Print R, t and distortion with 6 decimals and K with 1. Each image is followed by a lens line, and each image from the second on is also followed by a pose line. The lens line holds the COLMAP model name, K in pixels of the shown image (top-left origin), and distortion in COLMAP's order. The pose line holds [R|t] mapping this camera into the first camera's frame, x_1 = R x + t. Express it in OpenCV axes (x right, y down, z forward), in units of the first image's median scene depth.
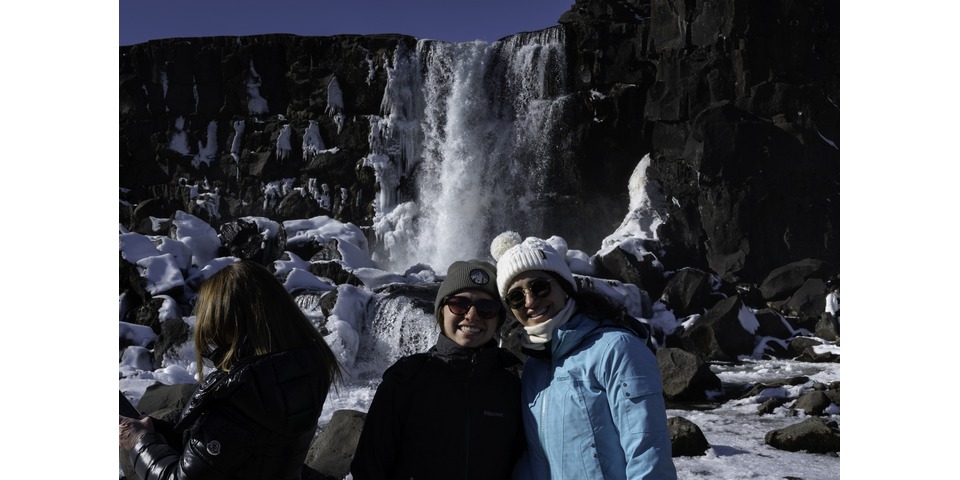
lens RADIAL K [[913.0, 0, 511.8], [0, 913.0, 243.6], [0, 0, 1]] dist [-0.001395, 0.001173]
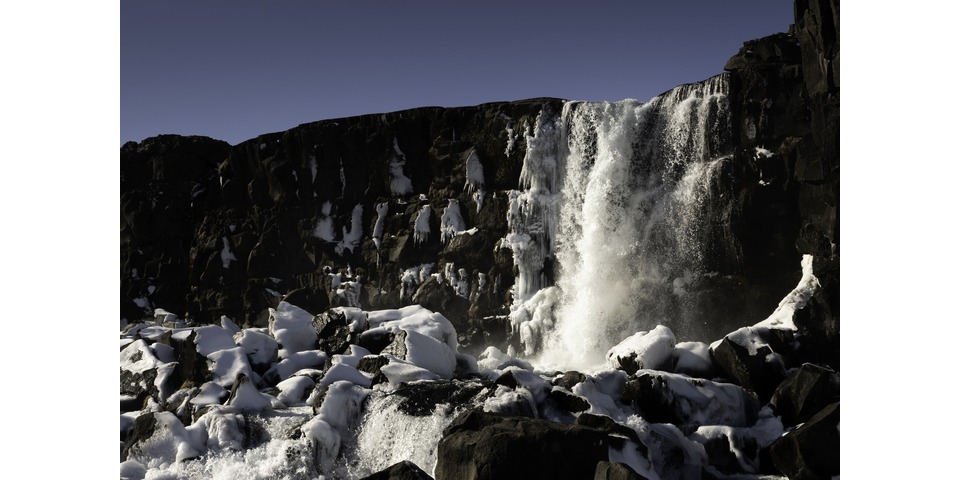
lens RADIAL K [[1072.9, 0, 480.0], [0, 1072.9, 240.0], [0, 0, 1]] dist [-0.083831, 0.011498]
pose [[0.941064, -0.034753, -0.336438, 0.167465], [0.005307, 0.996102, -0.088047, -0.000584], [0.338187, 0.081072, 0.937580, 0.015198]]
